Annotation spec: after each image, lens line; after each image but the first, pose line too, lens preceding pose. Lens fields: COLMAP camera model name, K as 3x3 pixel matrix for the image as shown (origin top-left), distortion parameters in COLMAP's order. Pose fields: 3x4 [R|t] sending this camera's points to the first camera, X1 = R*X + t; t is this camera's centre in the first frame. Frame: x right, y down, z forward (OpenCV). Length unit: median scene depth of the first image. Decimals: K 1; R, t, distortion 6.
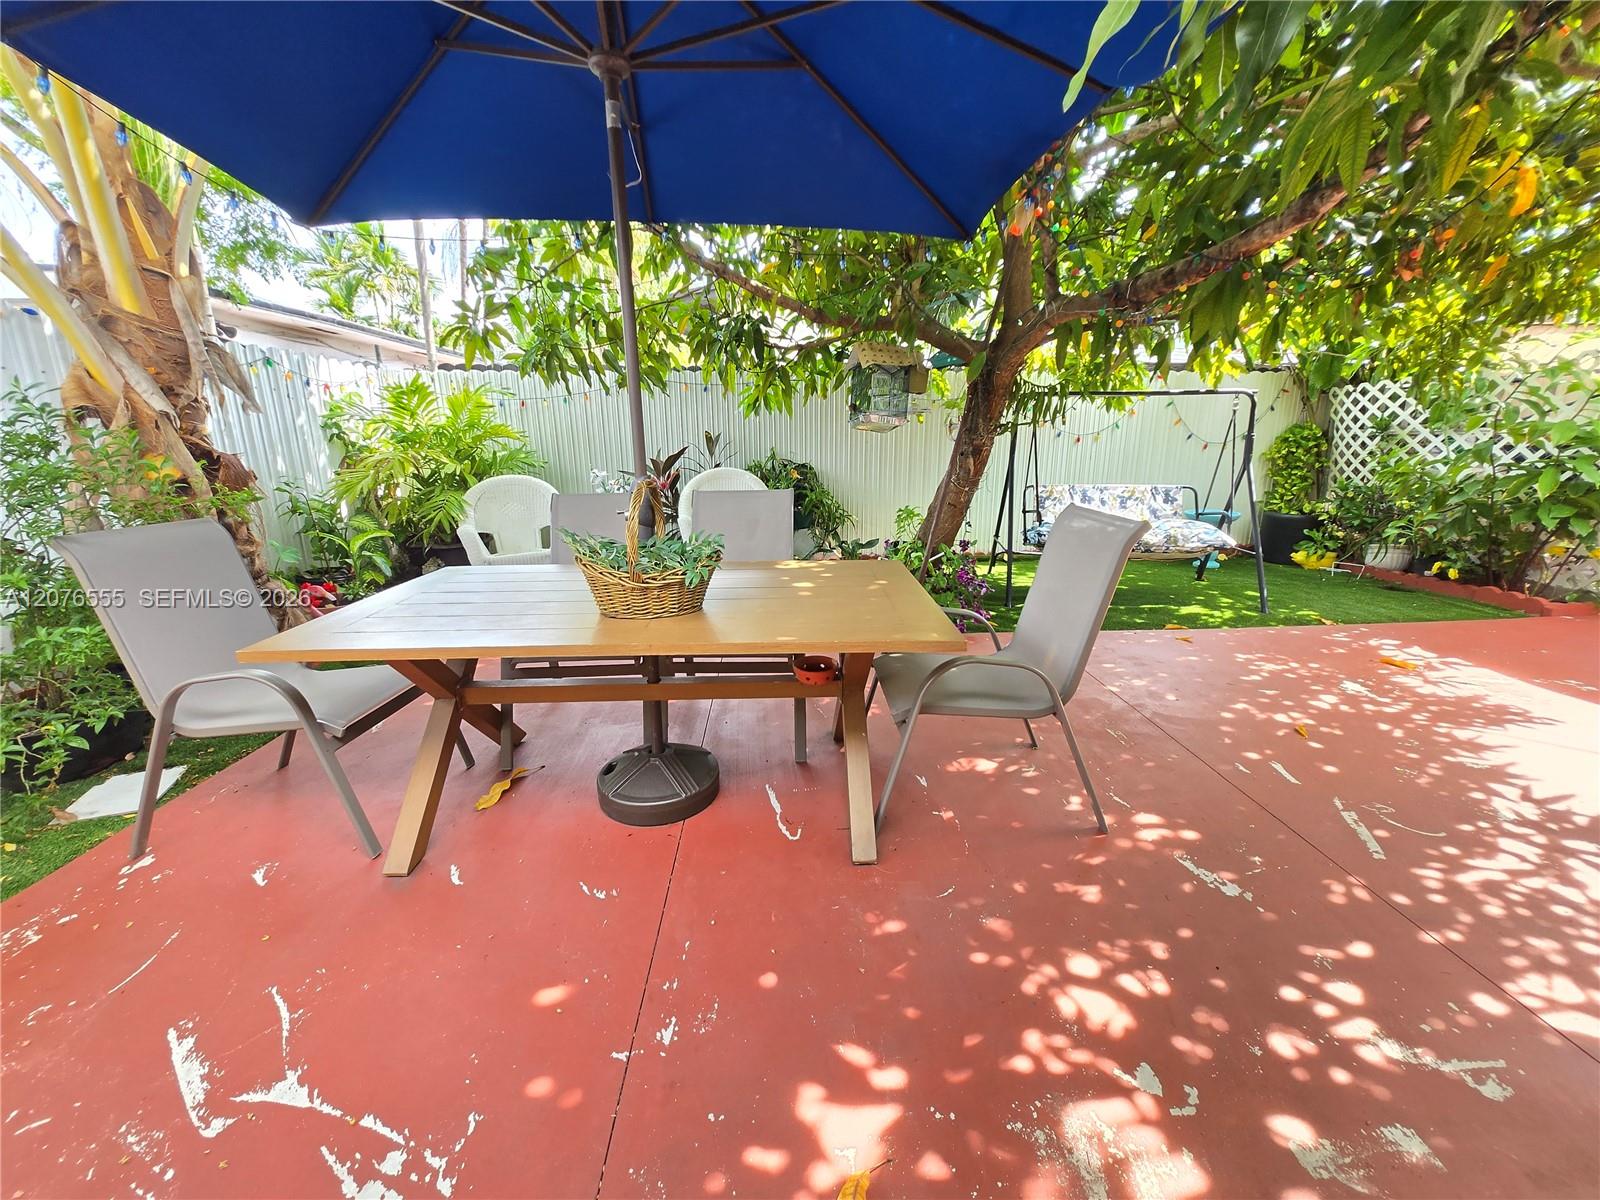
lens RADIAL K [[640.6, 0, 795.5], [0, 640.6, 583.9], [0, 0, 1]] dist [0.001299, -0.000637]
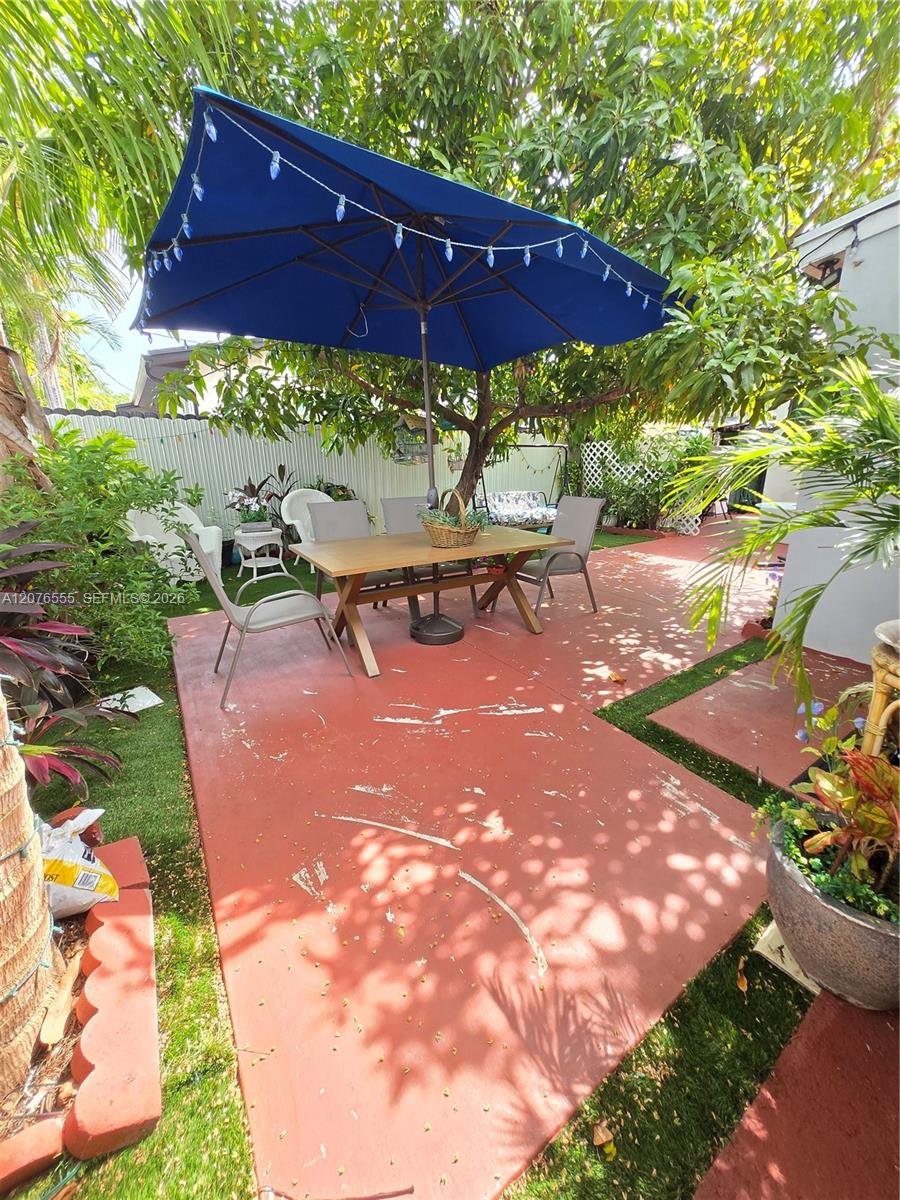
lens RADIAL K [[480.5, 0, 454.5], [0, 480.5, 609.1], [0, 0, 1]] dist [0.001299, -0.000637]
pose [[0.858168, -0.148445, 0.491438, -0.446747], [0.114920, 0.988537, 0.097923, 0.038020], [-0.500341, -0.027558, 0.865390, -0.212433]]
